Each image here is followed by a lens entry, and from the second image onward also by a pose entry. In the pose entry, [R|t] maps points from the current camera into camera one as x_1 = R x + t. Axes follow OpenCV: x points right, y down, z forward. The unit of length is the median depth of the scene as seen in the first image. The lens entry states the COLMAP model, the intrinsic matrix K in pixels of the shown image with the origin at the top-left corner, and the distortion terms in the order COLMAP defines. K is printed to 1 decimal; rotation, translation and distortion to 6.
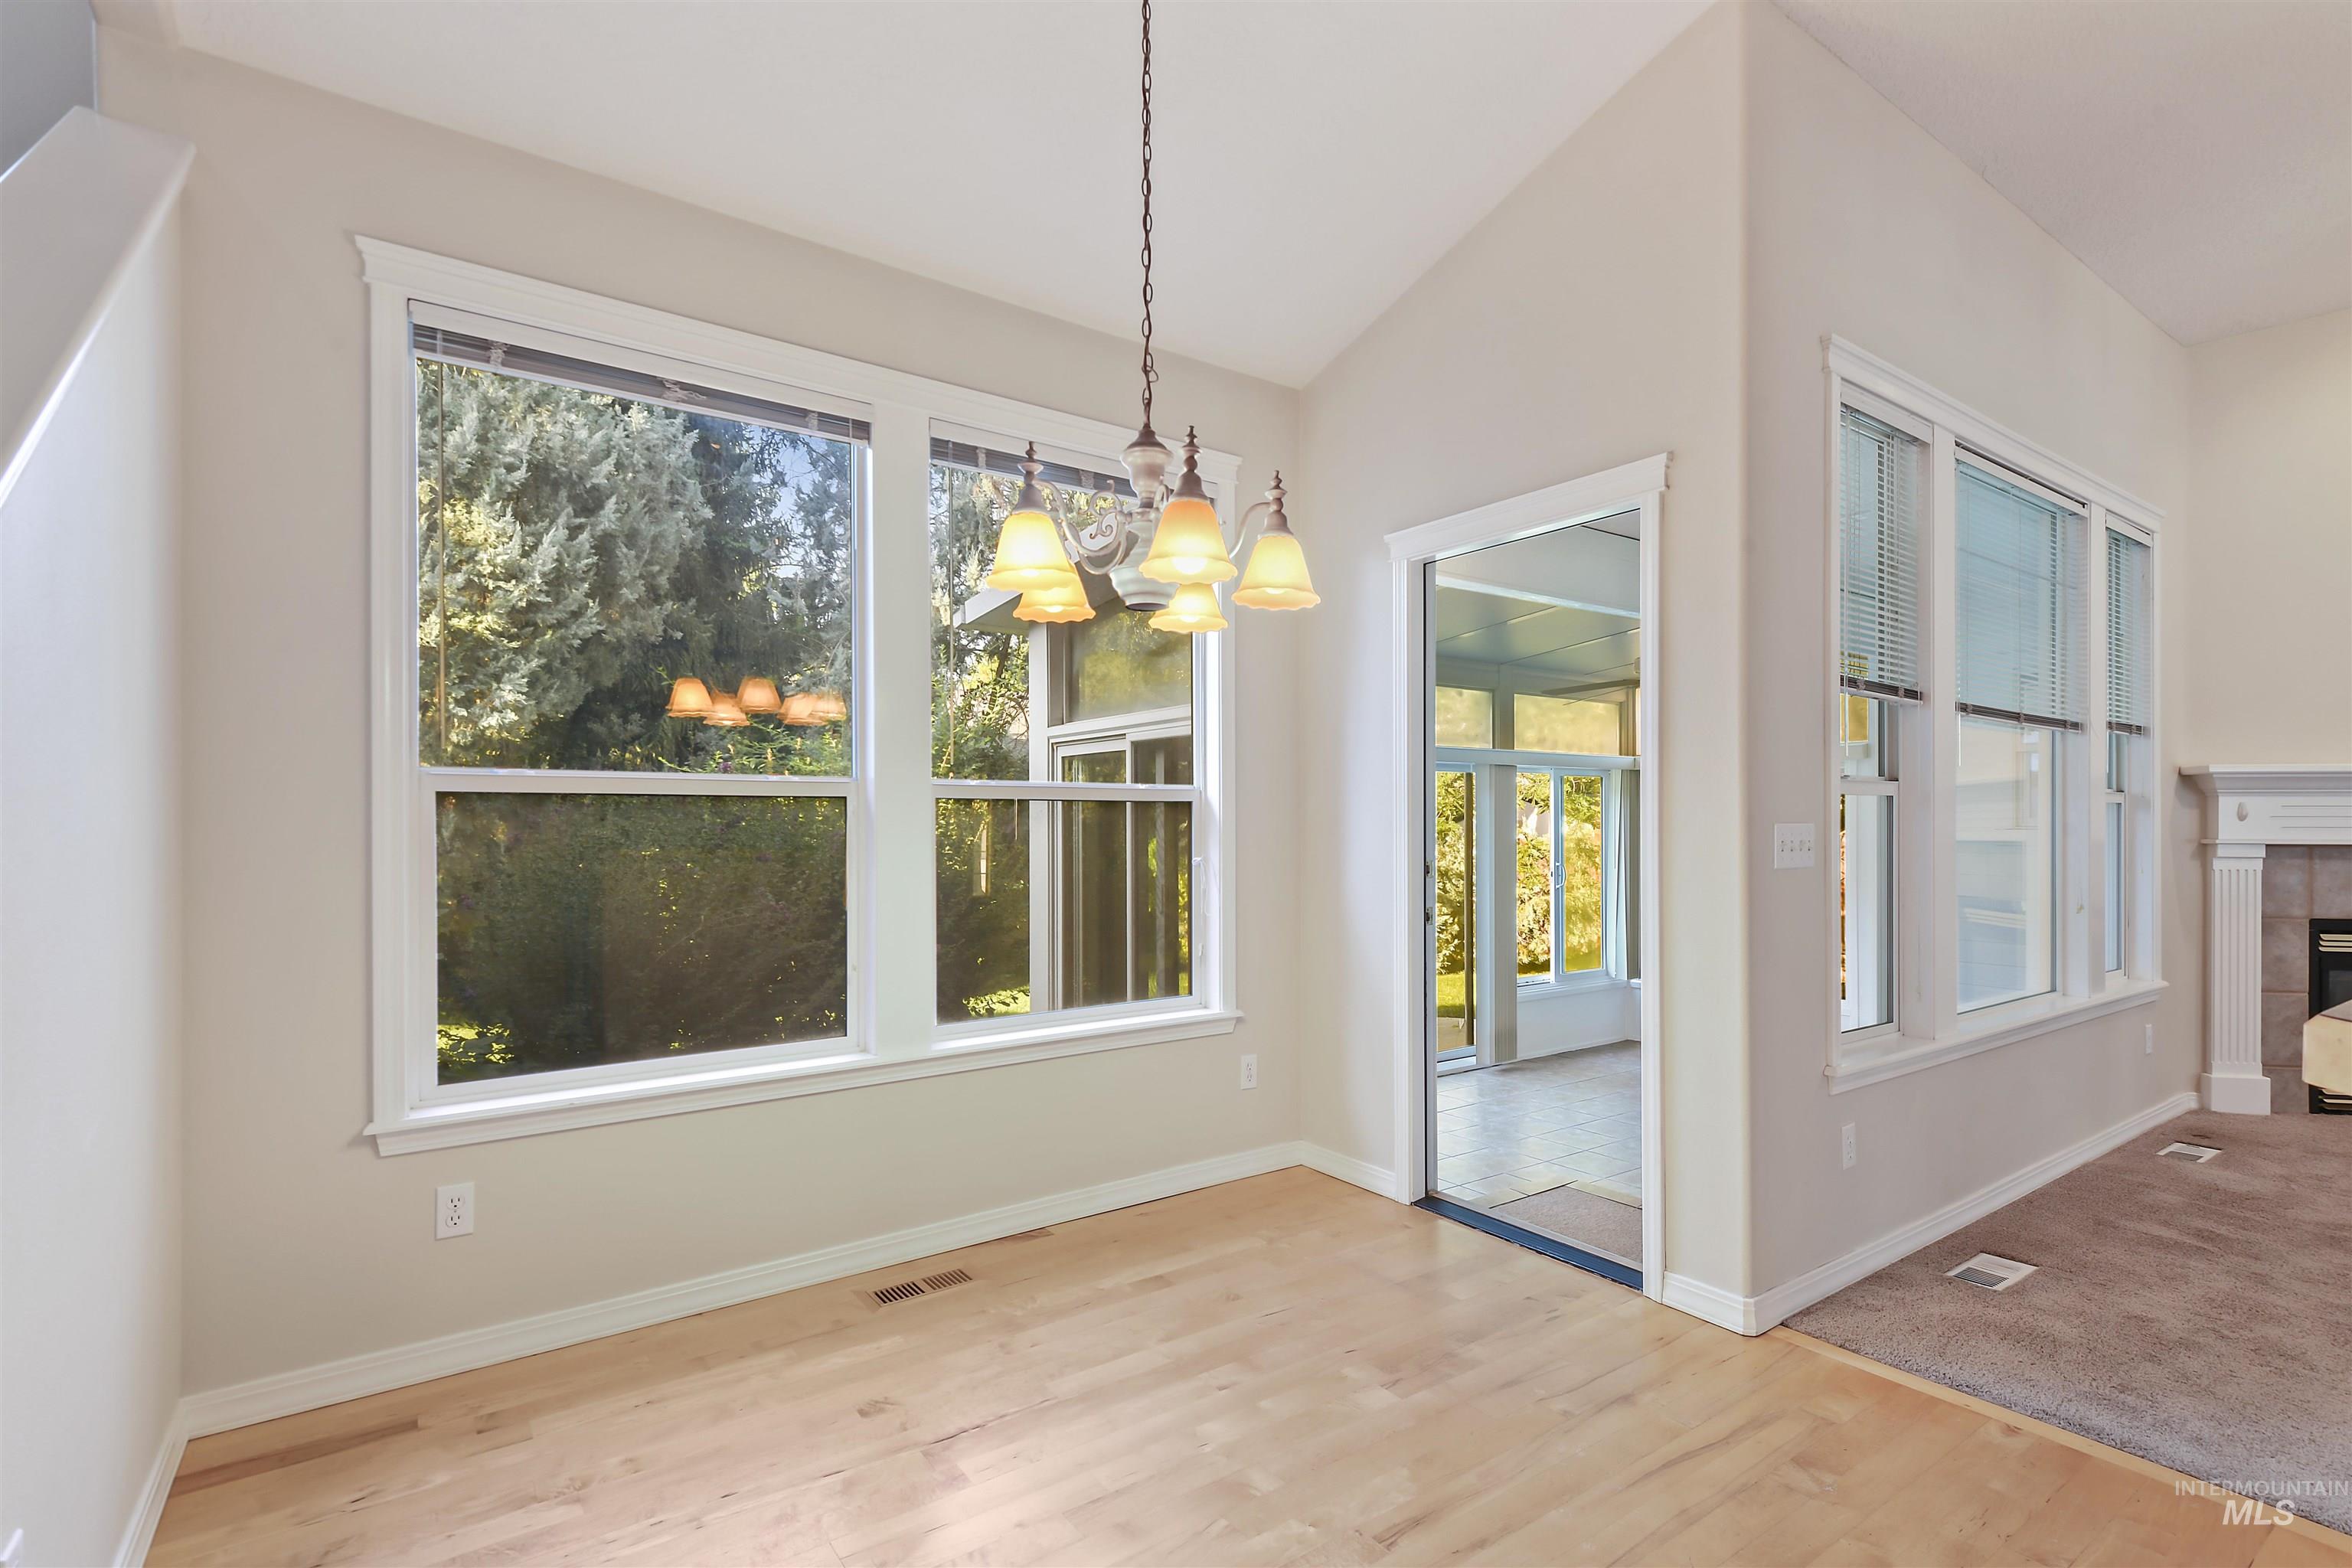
lens RADIAL K [[1095.8, 0, 1198.9], [0, 1095.8, 820.6], [0, 0, 1]] dist [0.021263, -0.004370]
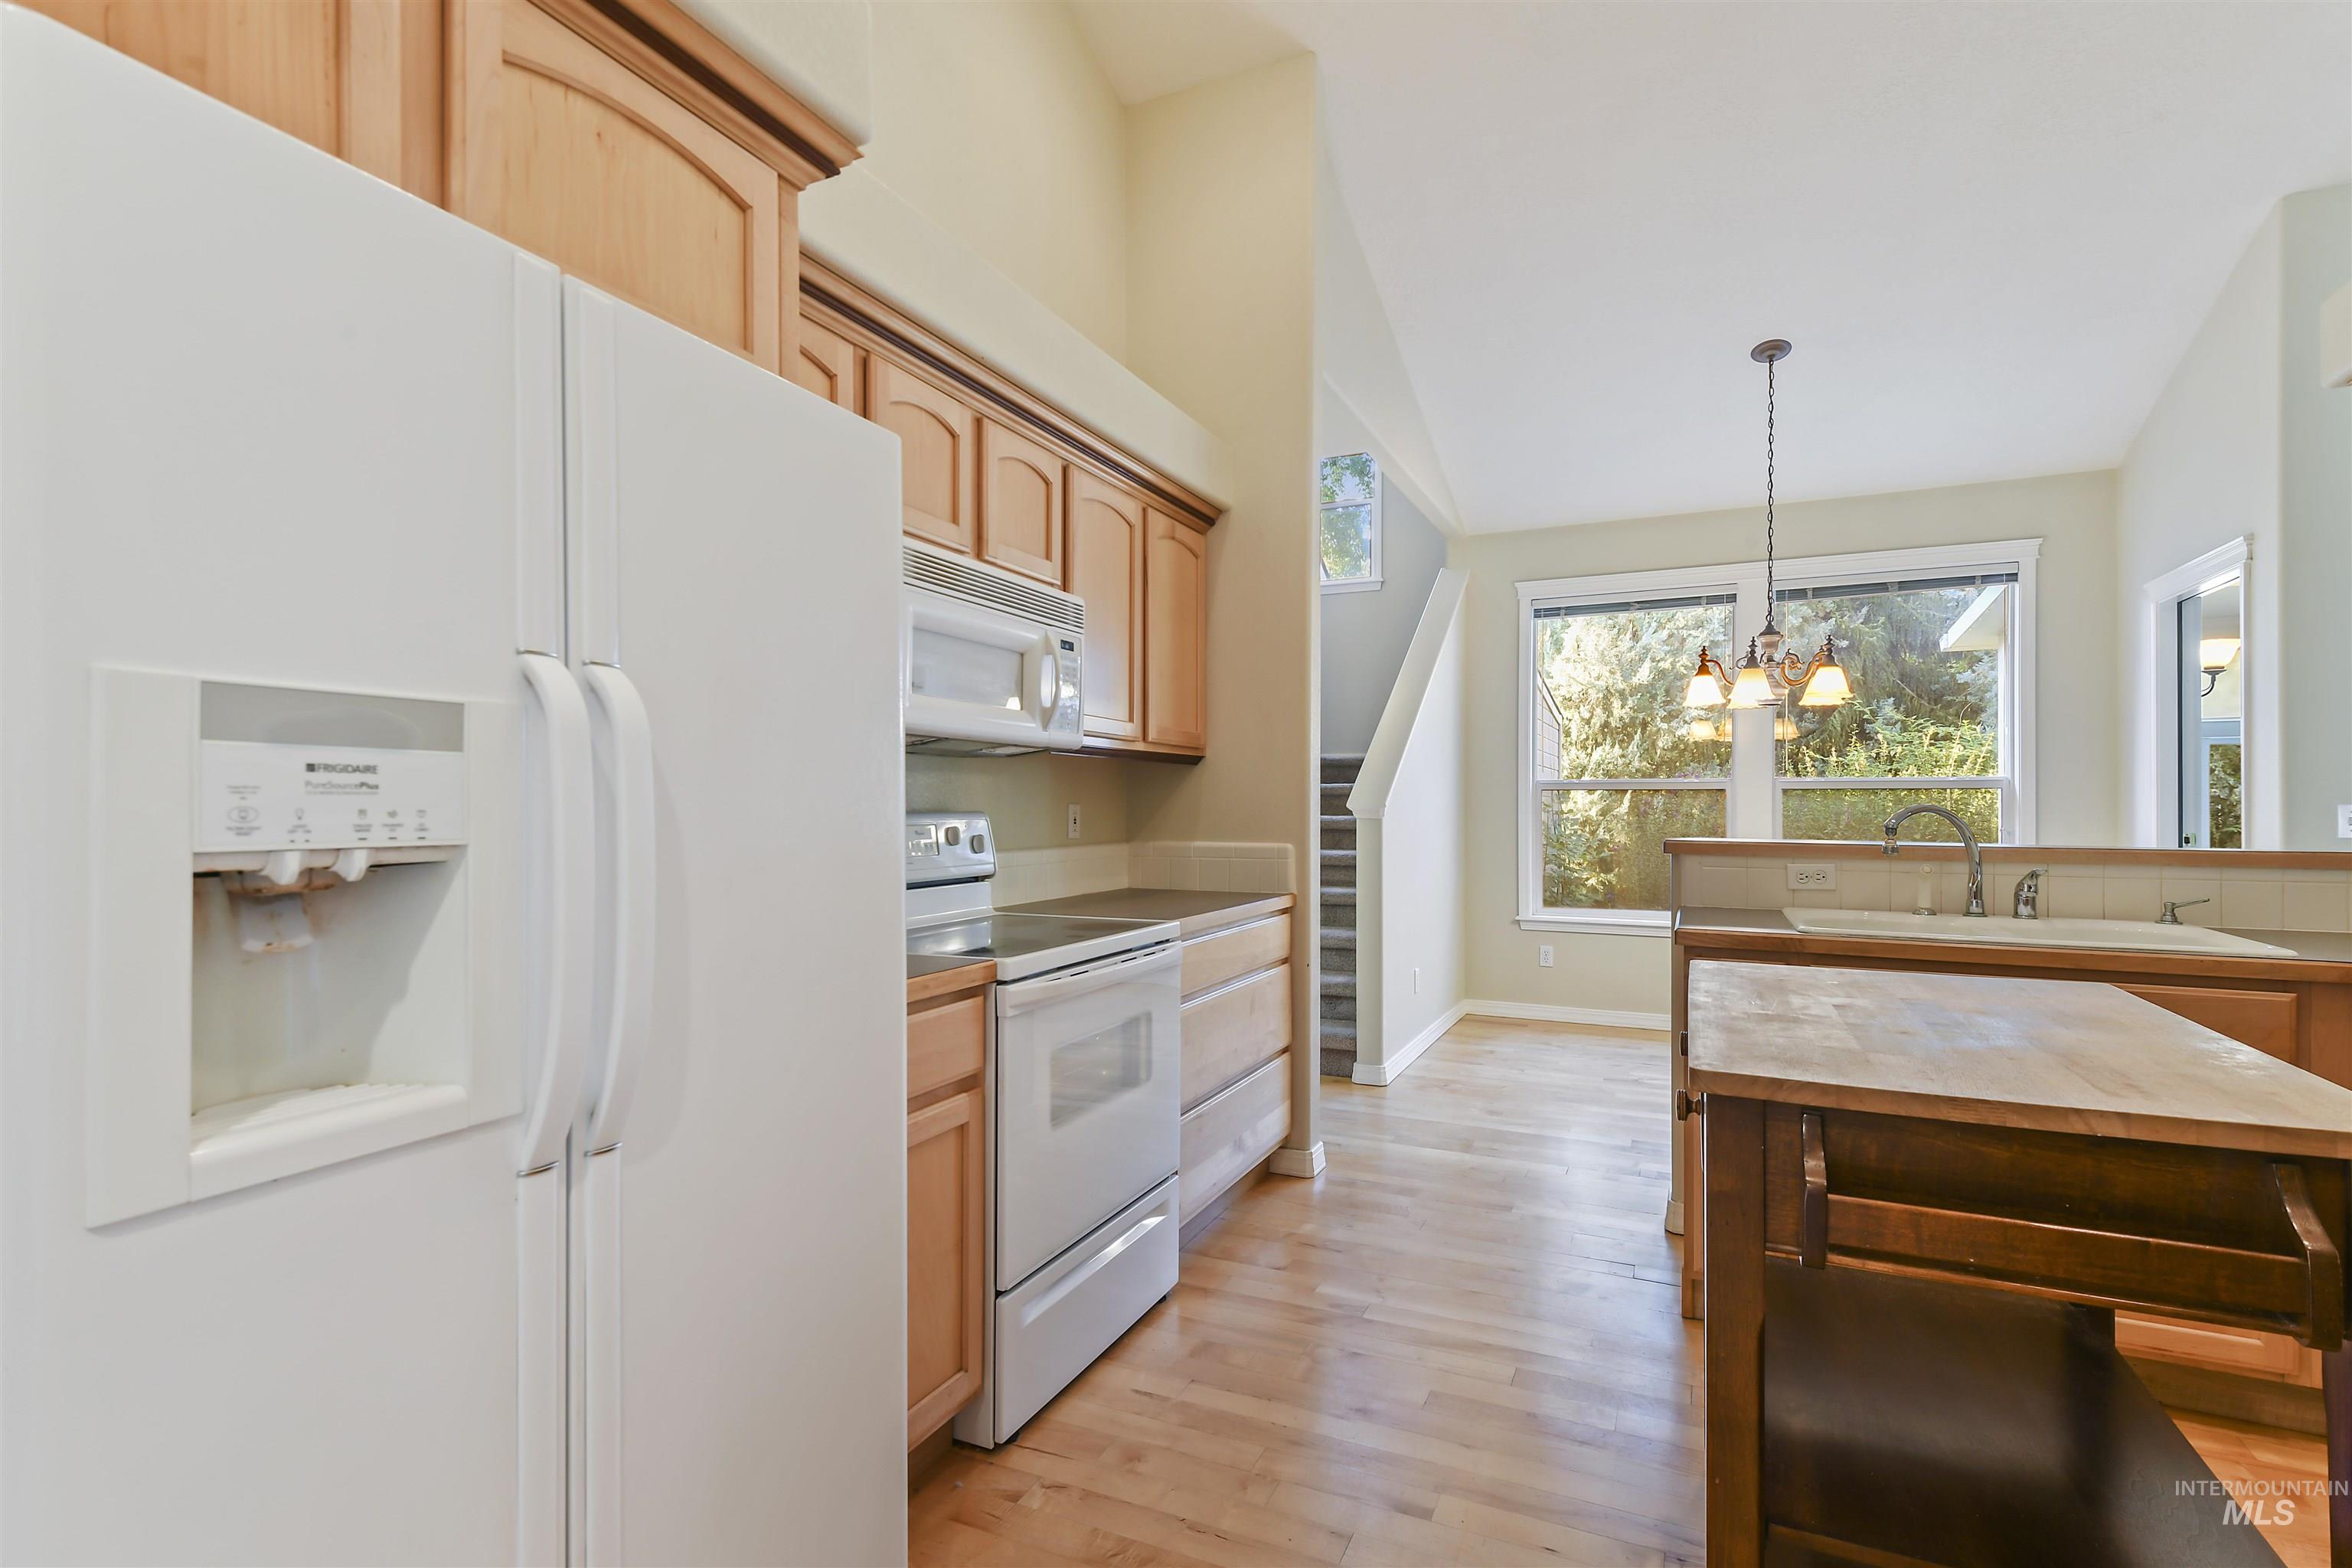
lens RADIAL K [[1095.8, 0, 1179.2], [0, 1095.8, 790.9], [0, 0, 1]] dist [0.021263, -0.004370]
pose [[0.473667, -0.010436, -0.880642, 0.299684], [0.004236, 0.999945, -0.009571, -0.001938], [0.880694, 0.000803, 0.473685, -0.243740]]
